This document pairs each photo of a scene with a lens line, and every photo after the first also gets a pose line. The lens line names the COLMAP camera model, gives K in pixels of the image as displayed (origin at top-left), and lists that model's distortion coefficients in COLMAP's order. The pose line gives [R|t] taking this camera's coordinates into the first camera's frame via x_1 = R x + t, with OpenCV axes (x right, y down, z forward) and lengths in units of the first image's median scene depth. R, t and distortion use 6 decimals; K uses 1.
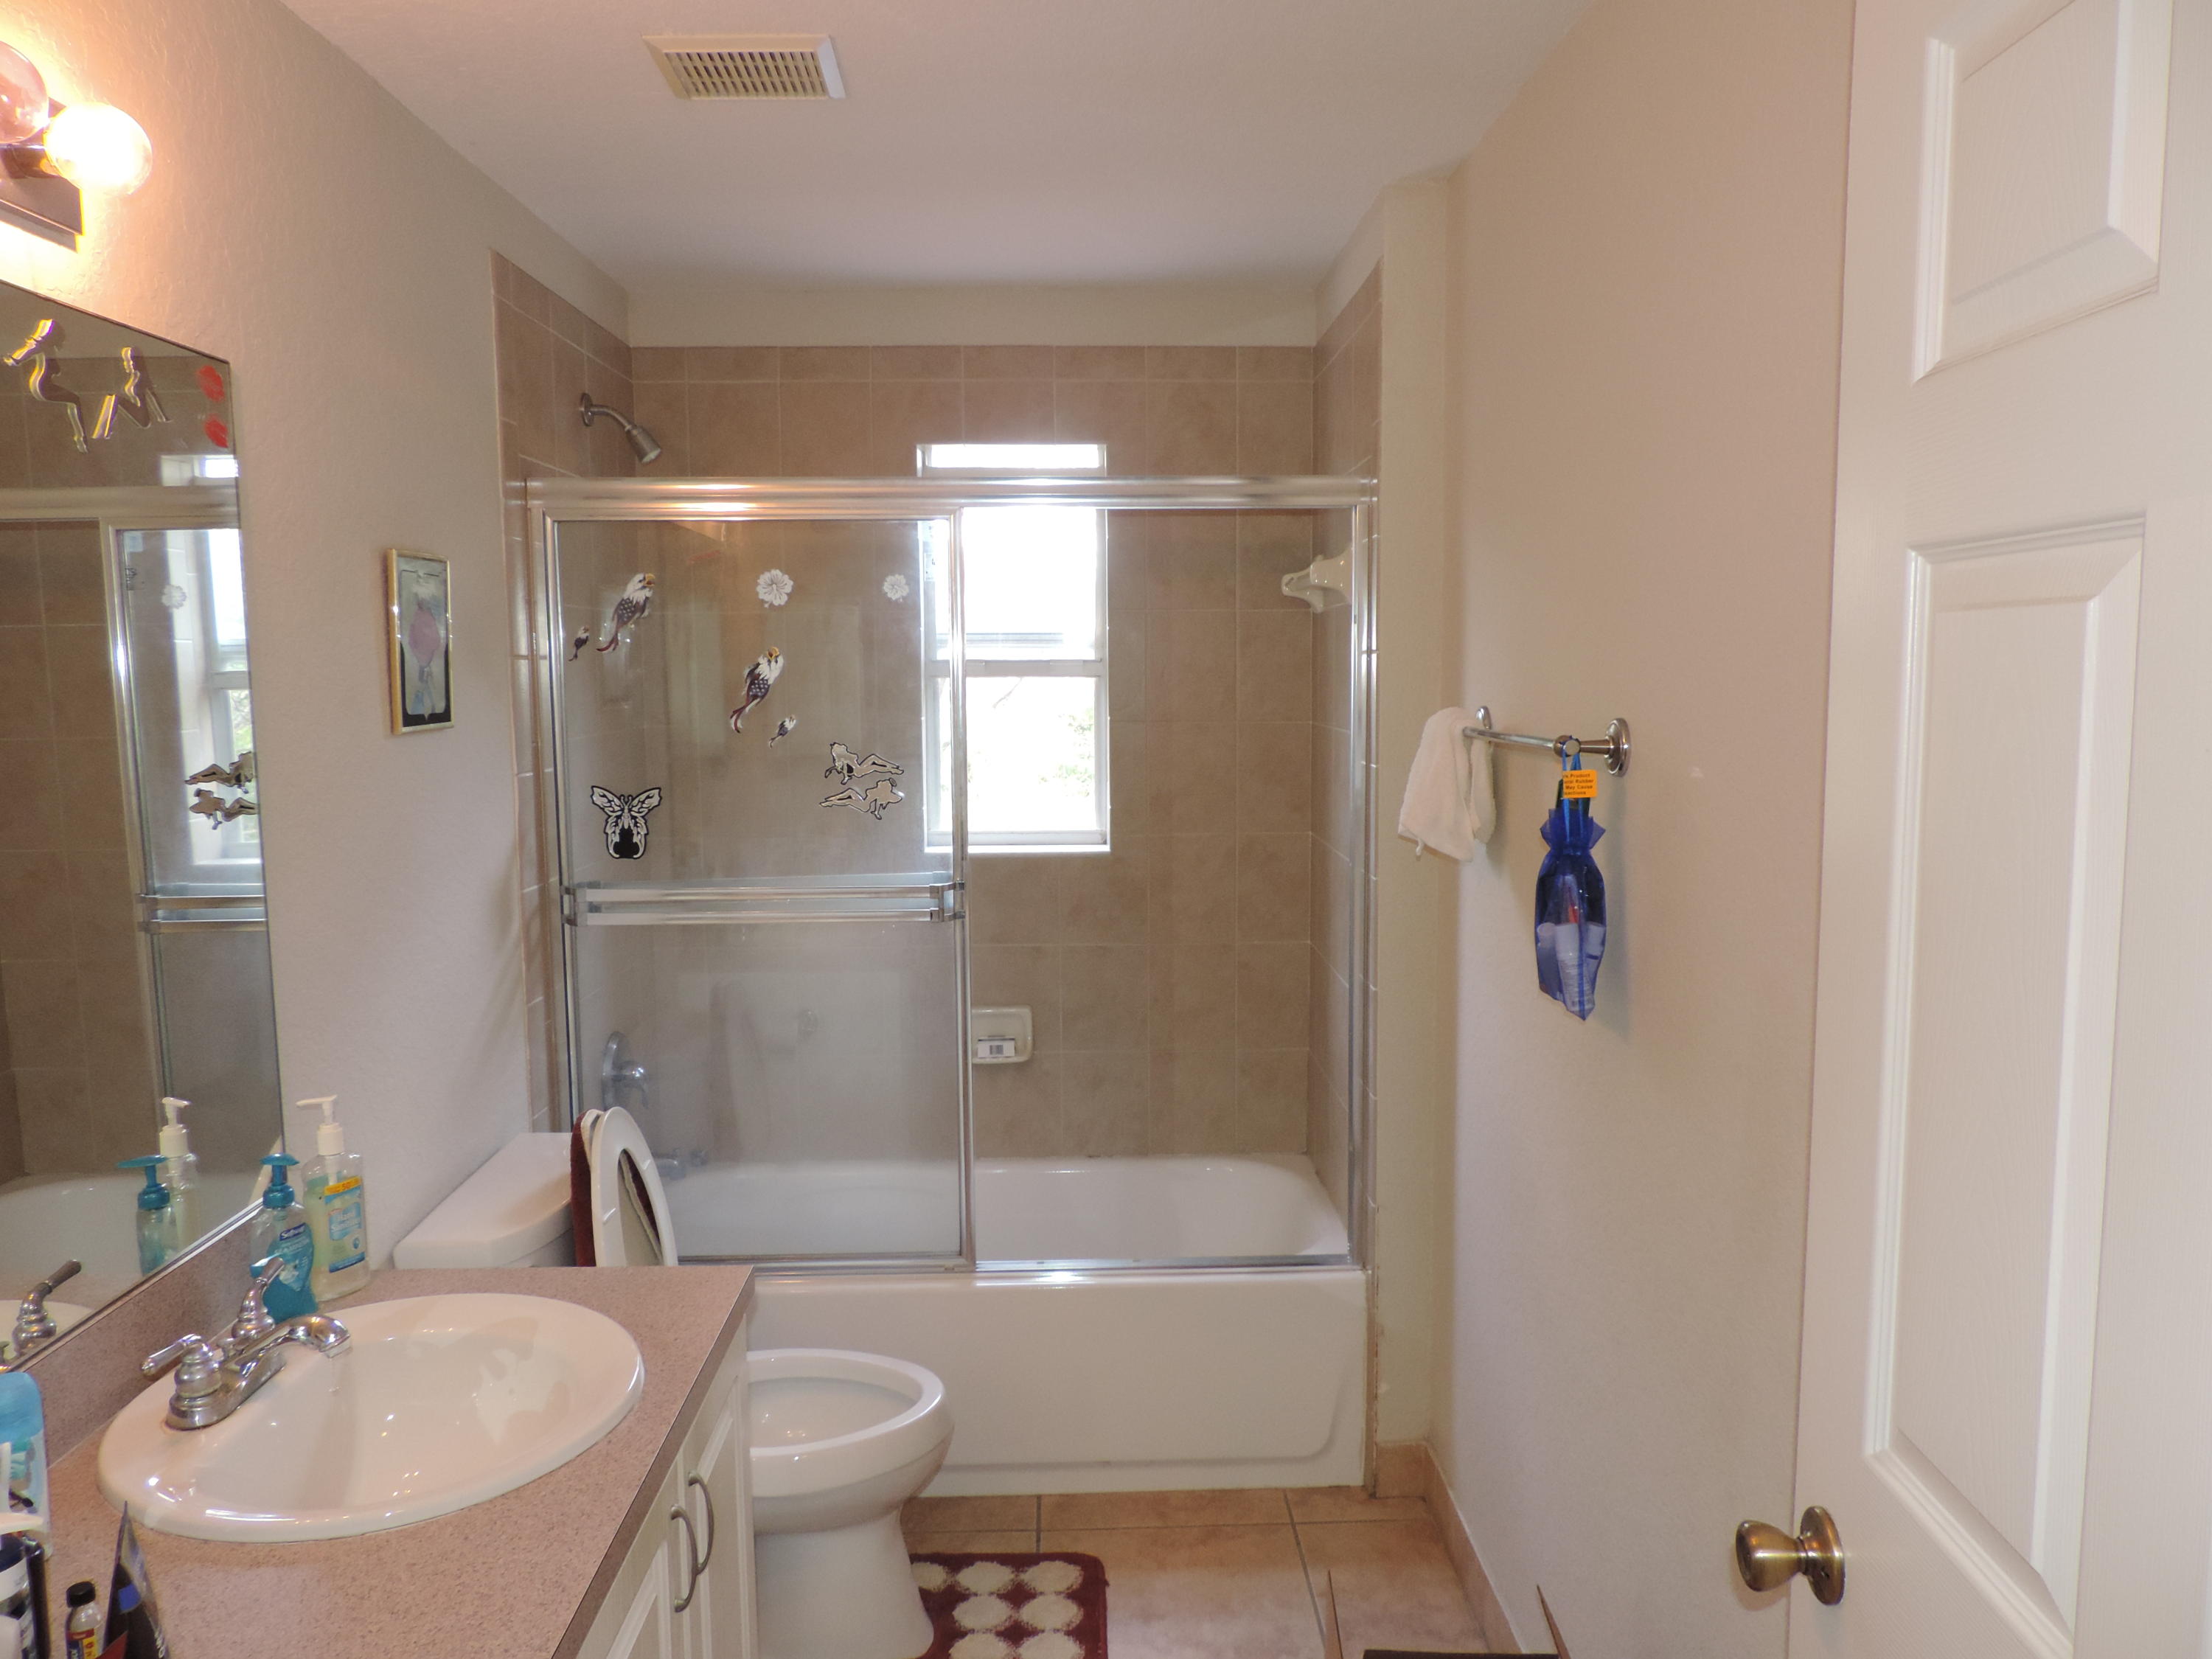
lens RADIAL K [[1564.7, 0, 1107.7], [0, 1564.7, 828.3], [0, 0, 1]] dist [-0.023419, 0.004605]
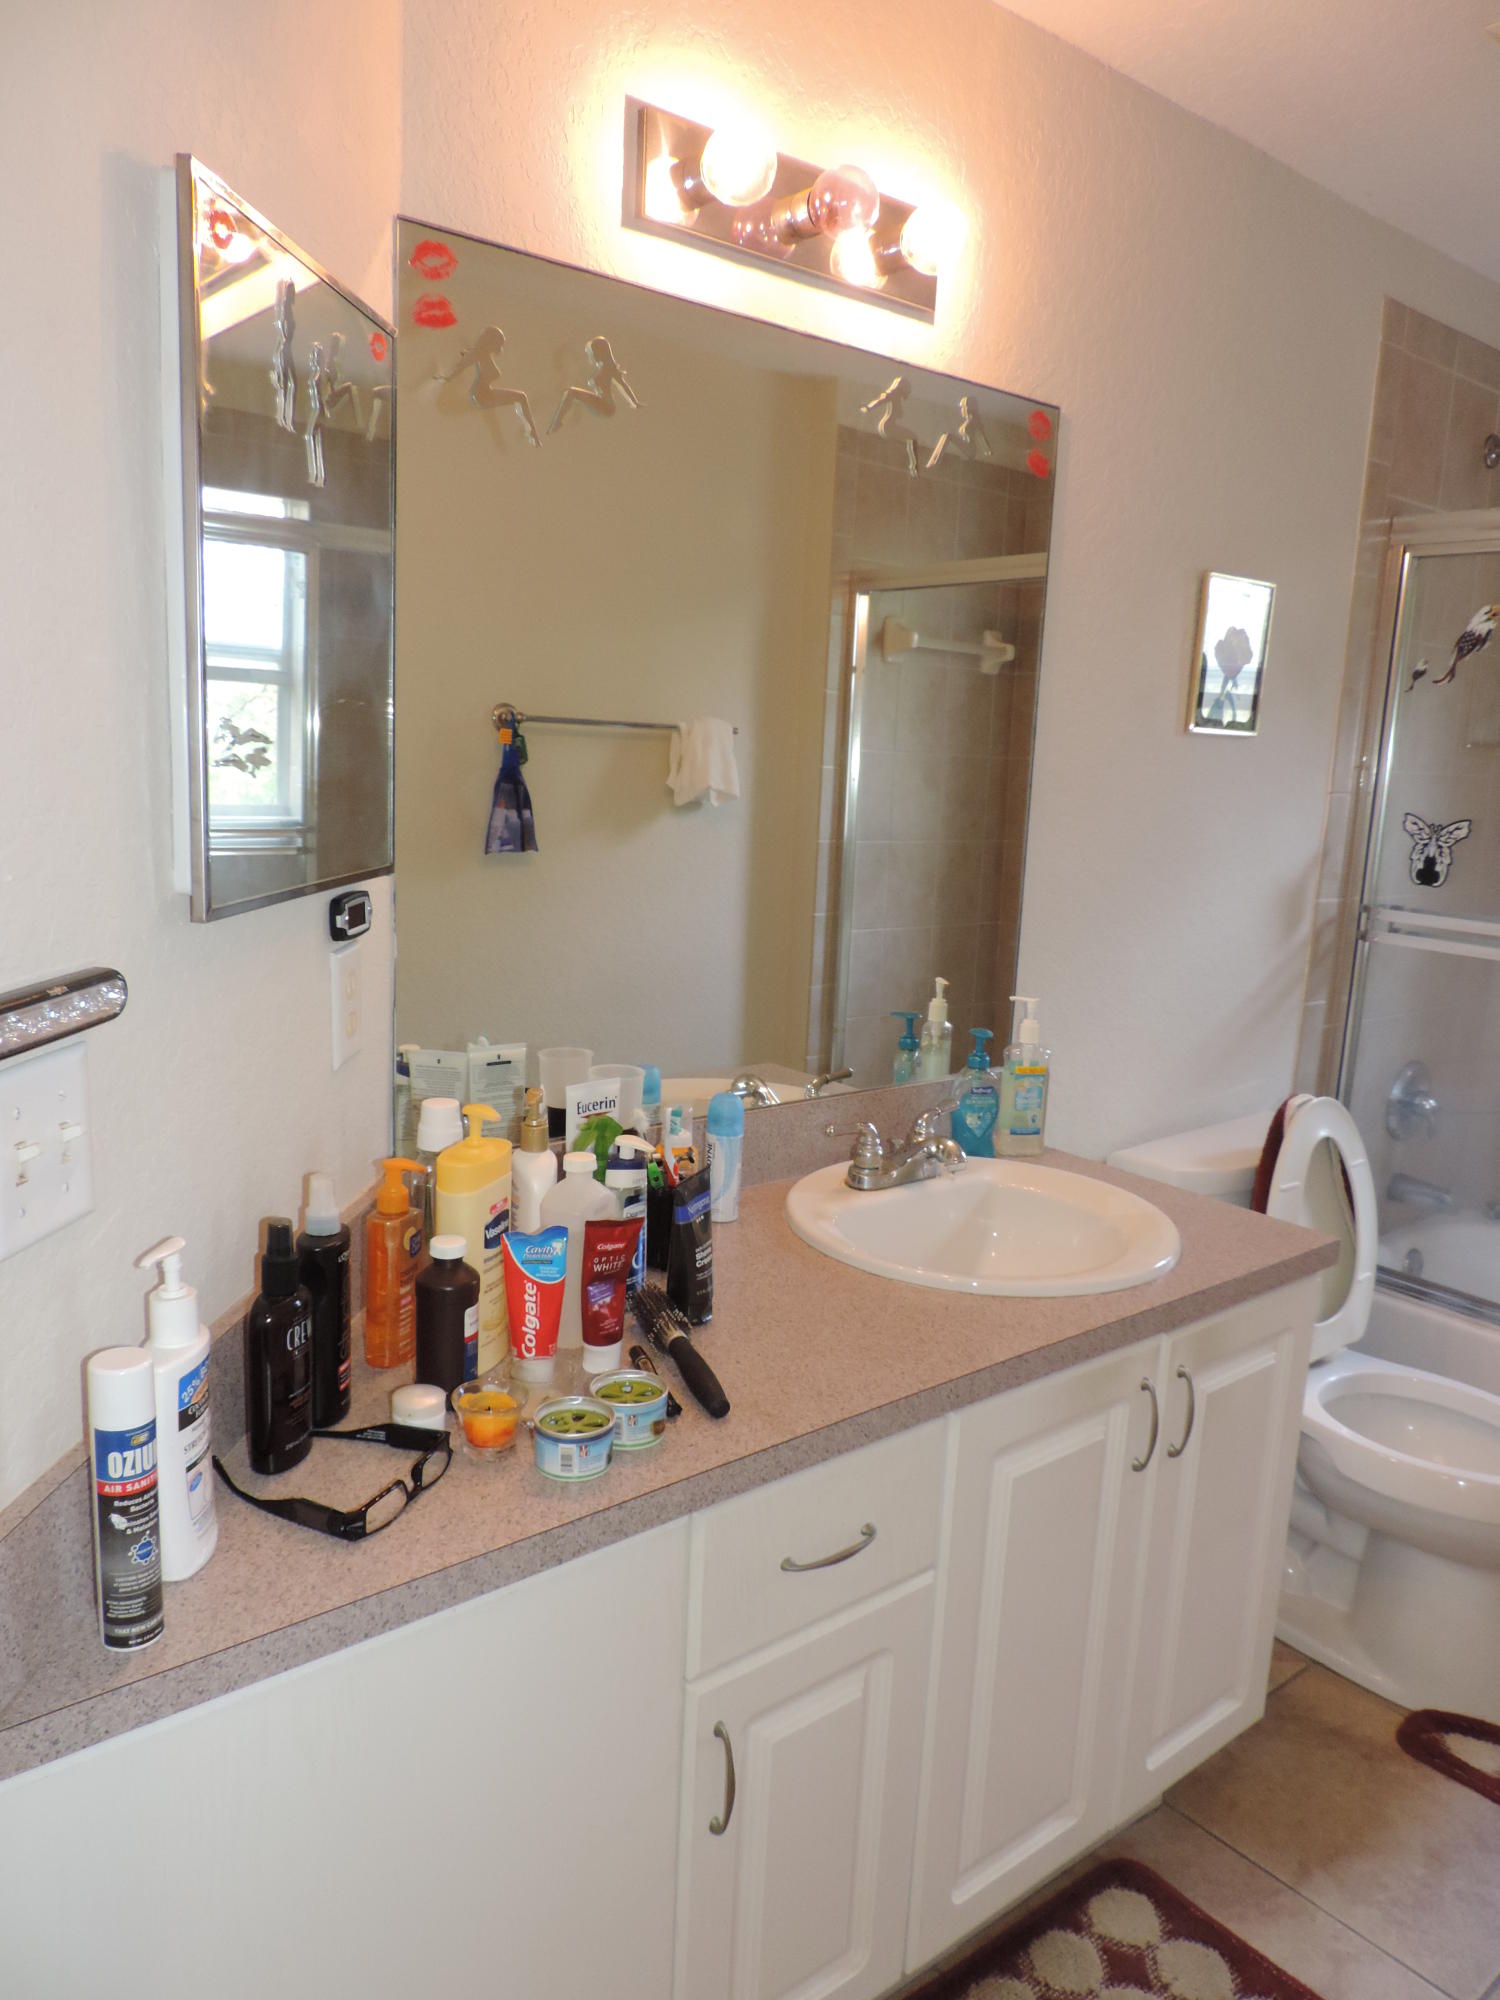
lens RADIAL K [[1414.7, 0, 748.4], [0, 1414.7, 1000.7], [0, 0, 1]] dist [-0.023419, 0.004605]
pose [[0.607781, 0.181526, -0.773078, 0.174784], [-0.137262, 0.982884, 0.122877, 0.046563], [0.782151, 0.031432, 0.622295, 0.075279]]
